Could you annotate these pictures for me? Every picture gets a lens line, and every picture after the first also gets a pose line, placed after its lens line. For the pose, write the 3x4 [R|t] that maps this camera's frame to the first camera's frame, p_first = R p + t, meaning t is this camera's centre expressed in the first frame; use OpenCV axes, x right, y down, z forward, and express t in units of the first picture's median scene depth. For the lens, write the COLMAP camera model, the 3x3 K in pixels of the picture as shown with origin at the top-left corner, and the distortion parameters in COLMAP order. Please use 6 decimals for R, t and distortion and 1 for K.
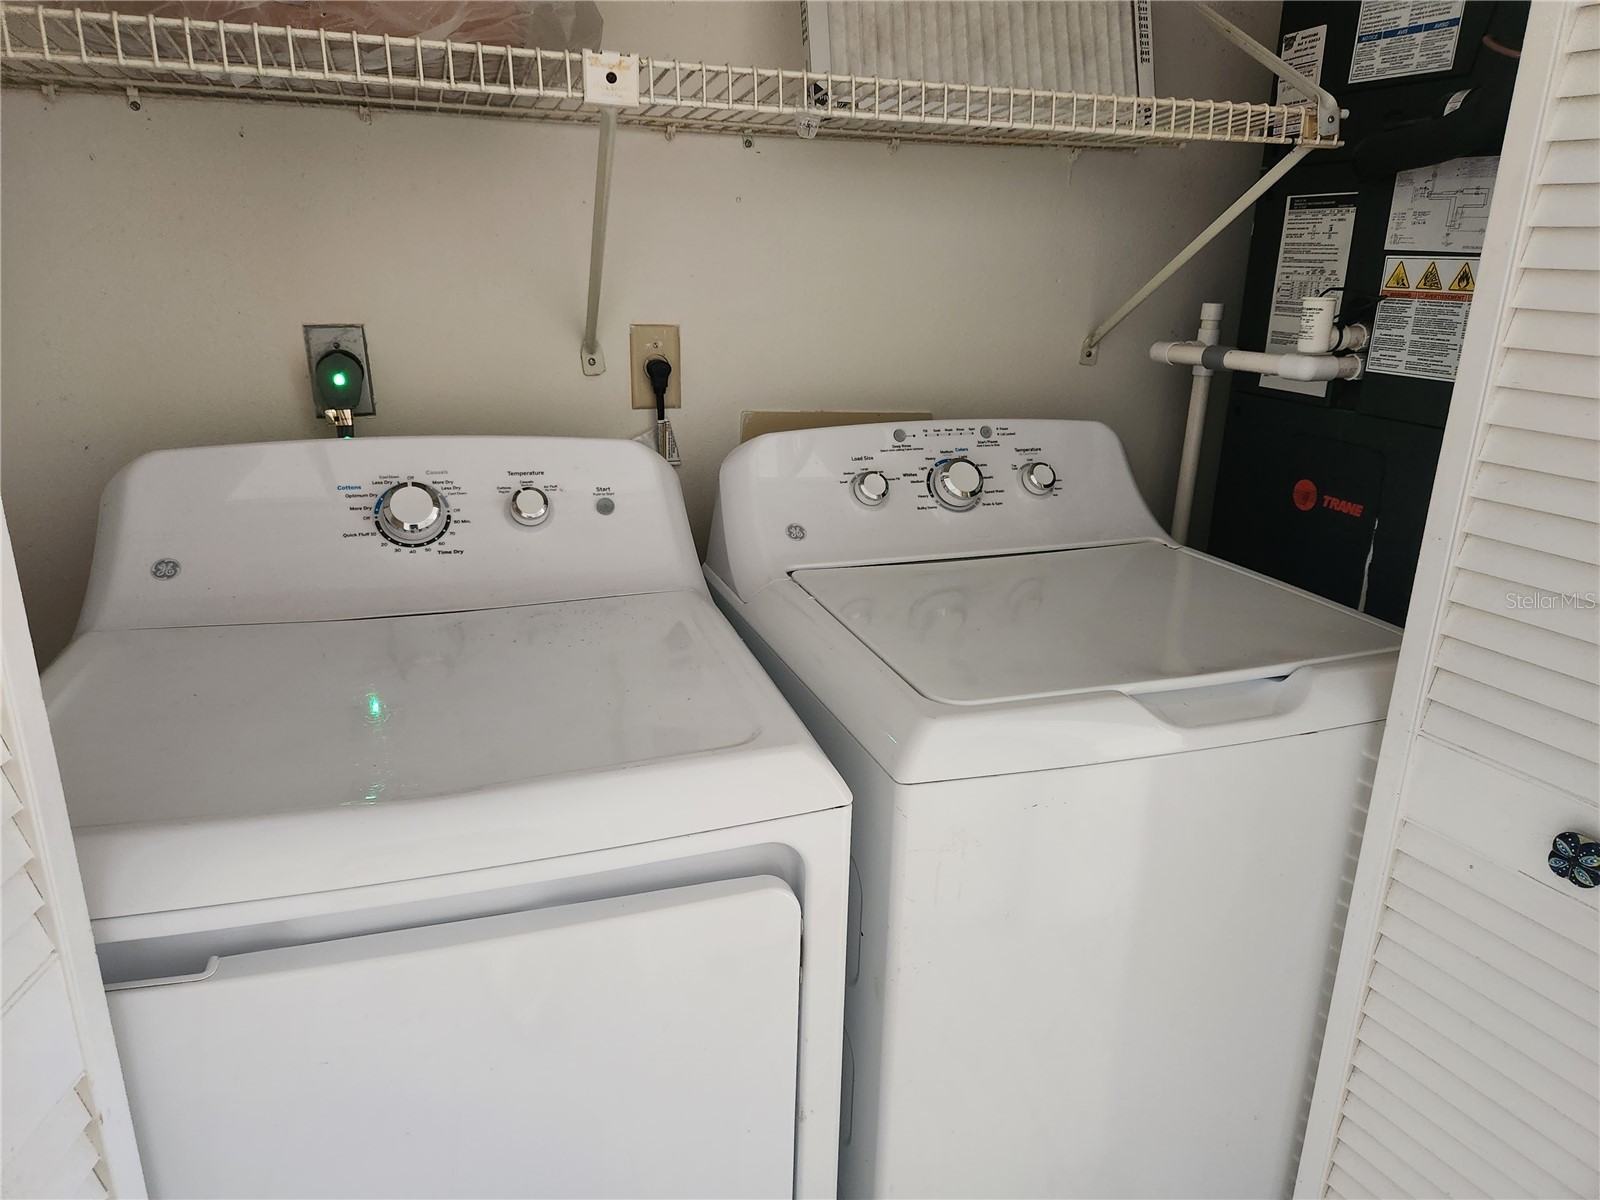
lens RADIAL K [[1080.7, 0, 796.2], [0, 1080.7, 594.1], [0, 0, 1]] dist [0.071328, -0.050874]
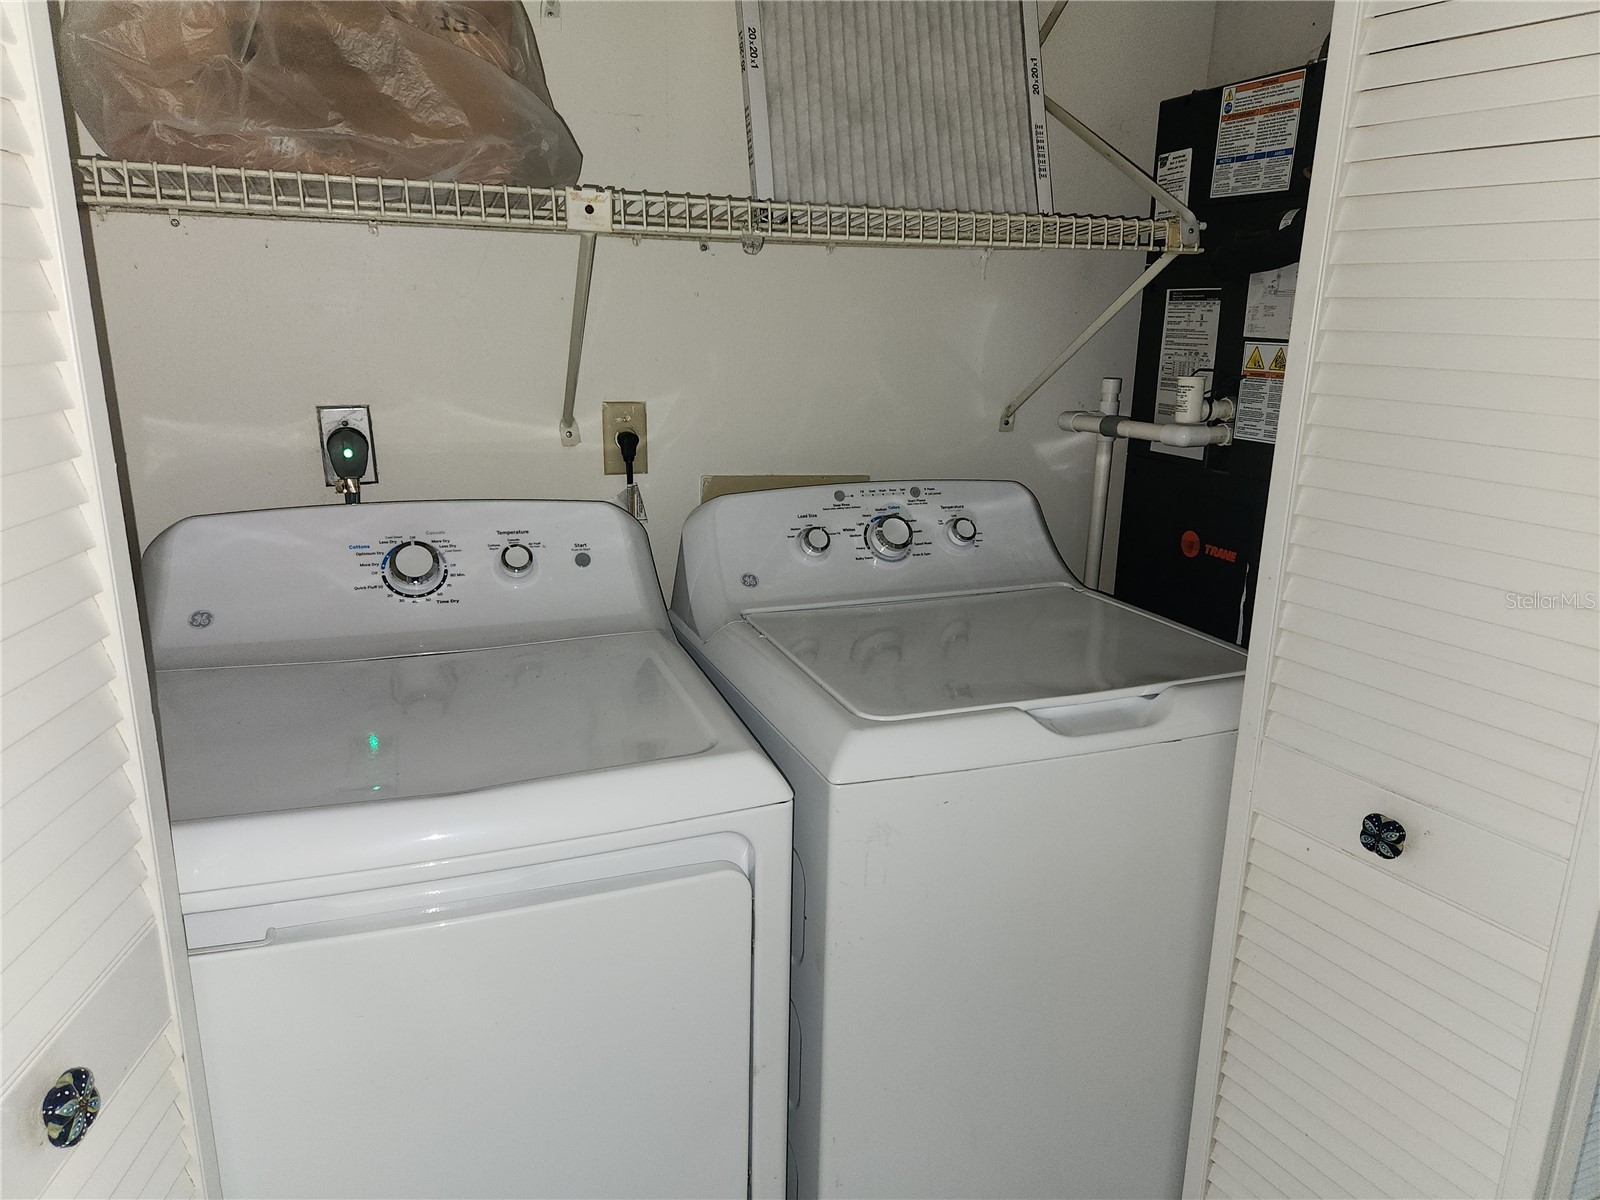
lens RADIAL K [[1080.7, 0, 792.3], [0, 1080.7, 601.8], [0, 0, 1]] dist [0.071328, -0.050874]
pose [[0.999528, -0.013103, 0.027790, 0.013139], [0.014303, 0.998953, -0.043450, 0.015424], [-0.027192, 0.043827, 0.998669, -0.145078]]
